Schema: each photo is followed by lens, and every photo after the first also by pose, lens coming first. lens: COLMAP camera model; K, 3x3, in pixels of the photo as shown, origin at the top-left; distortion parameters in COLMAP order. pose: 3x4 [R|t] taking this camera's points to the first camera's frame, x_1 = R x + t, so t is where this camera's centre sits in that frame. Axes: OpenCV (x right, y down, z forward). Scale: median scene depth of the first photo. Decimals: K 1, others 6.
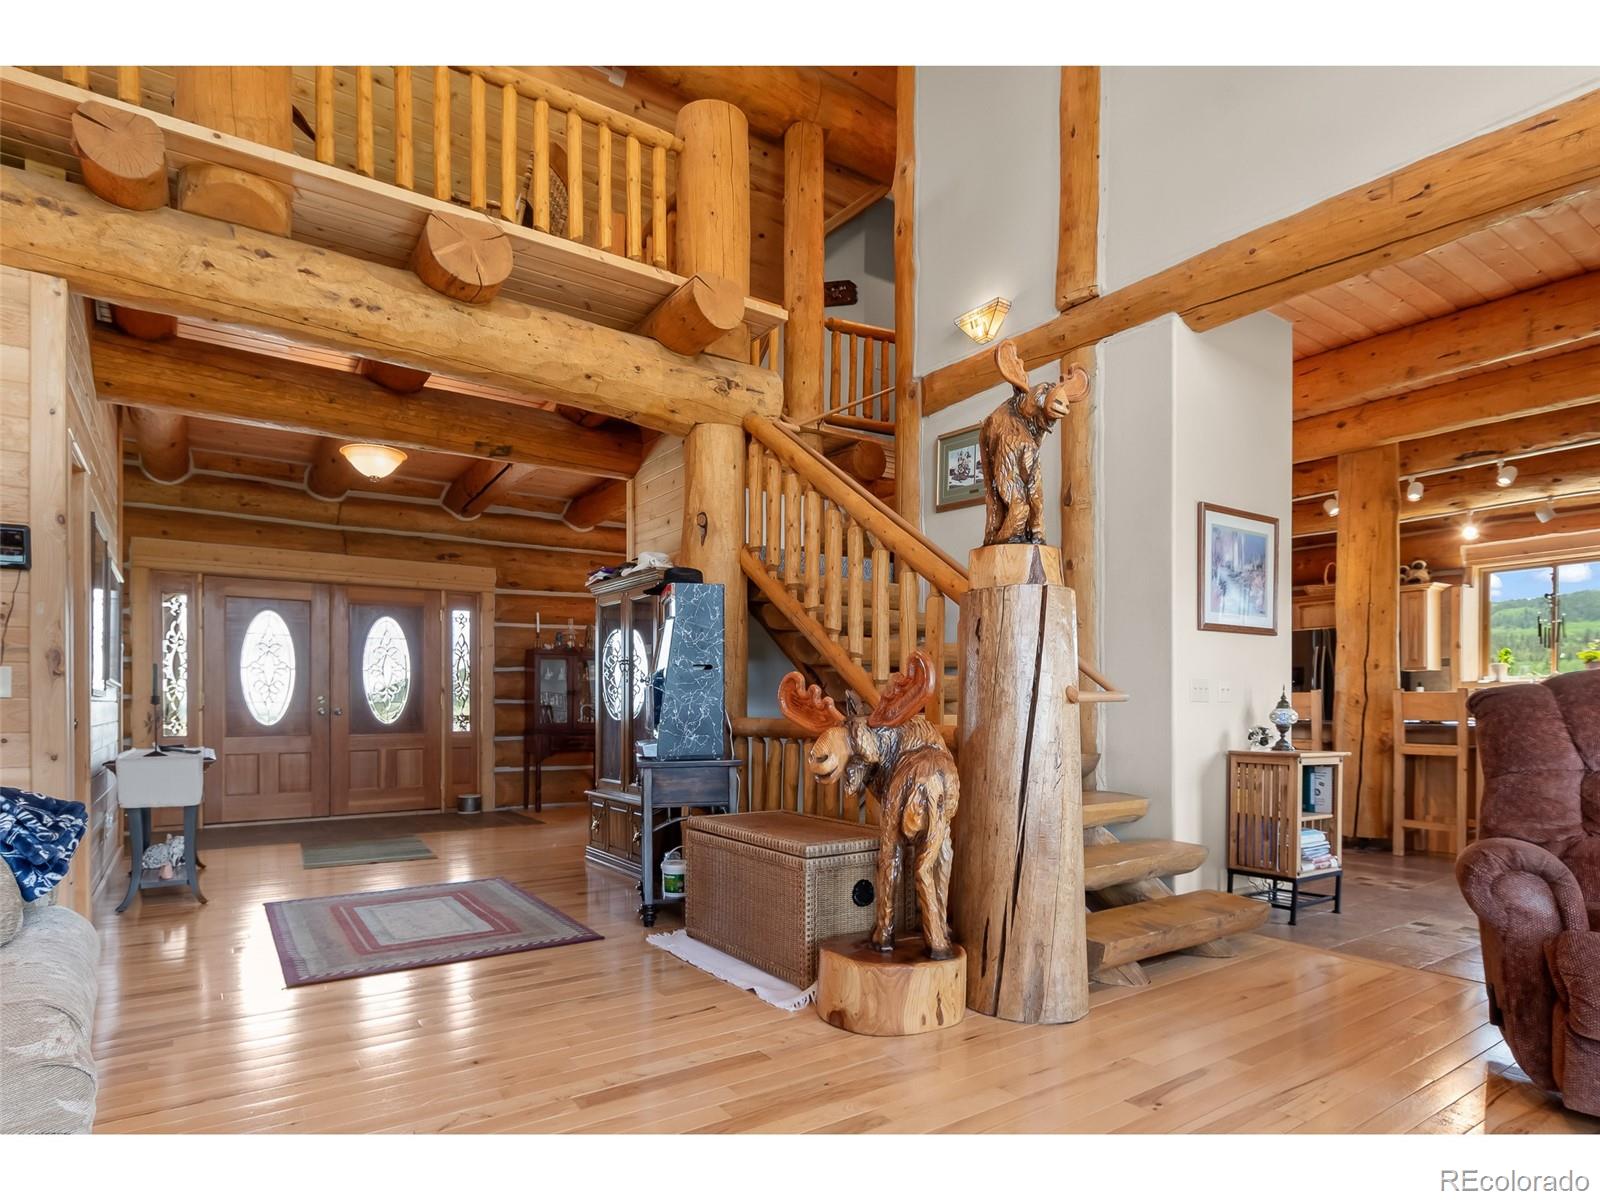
lens RADIAL K [[872.7, 0, 799.6], [0, 872.7, 717.9], [0, 0, 1]] dist [0.013711, -0.007688]
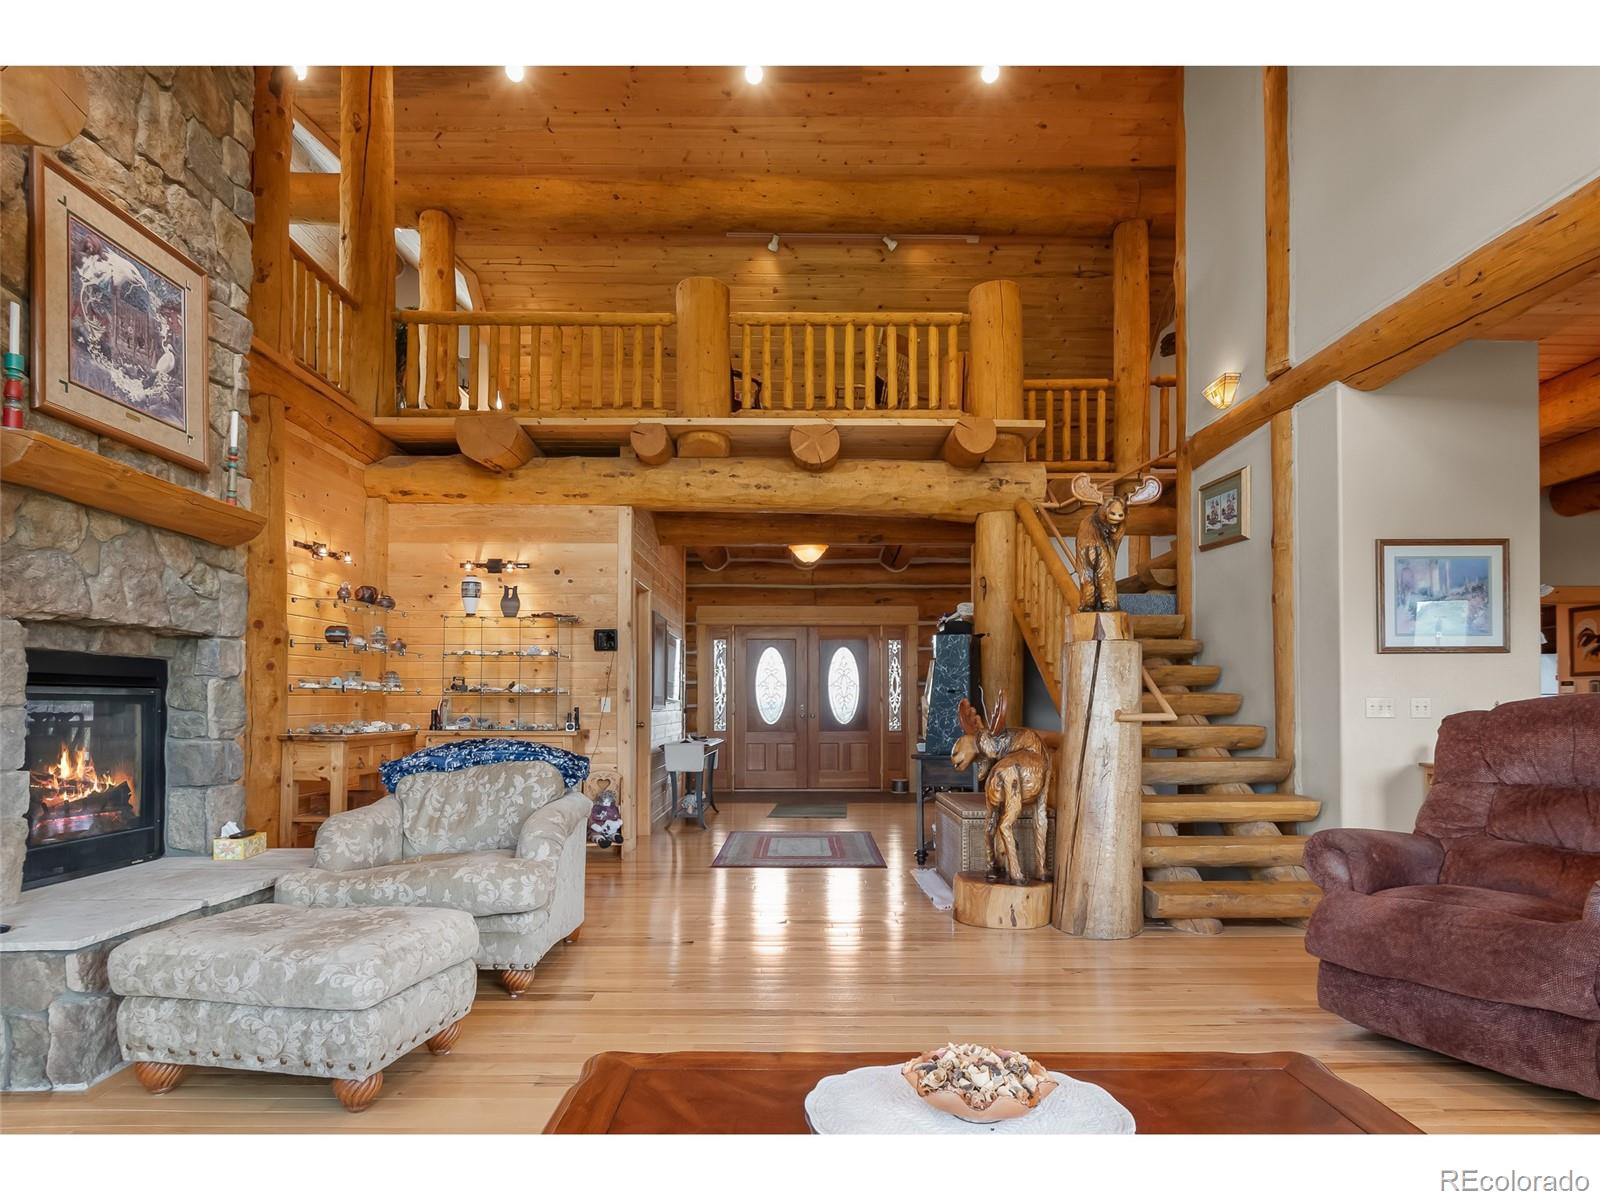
lens RADIAL K [[872.7, 0, 799.6], [0, 872.7, 717.9], [0, 0, 1]] dist [0.013711, -0.007688]
pose [[0.823876, 0.009416, -0.566692, 0.471962], [-0.008273, 0.999955, 0.004587, -0.017203], [0.566710, 0.000909, 0.823917, -0.330723]]
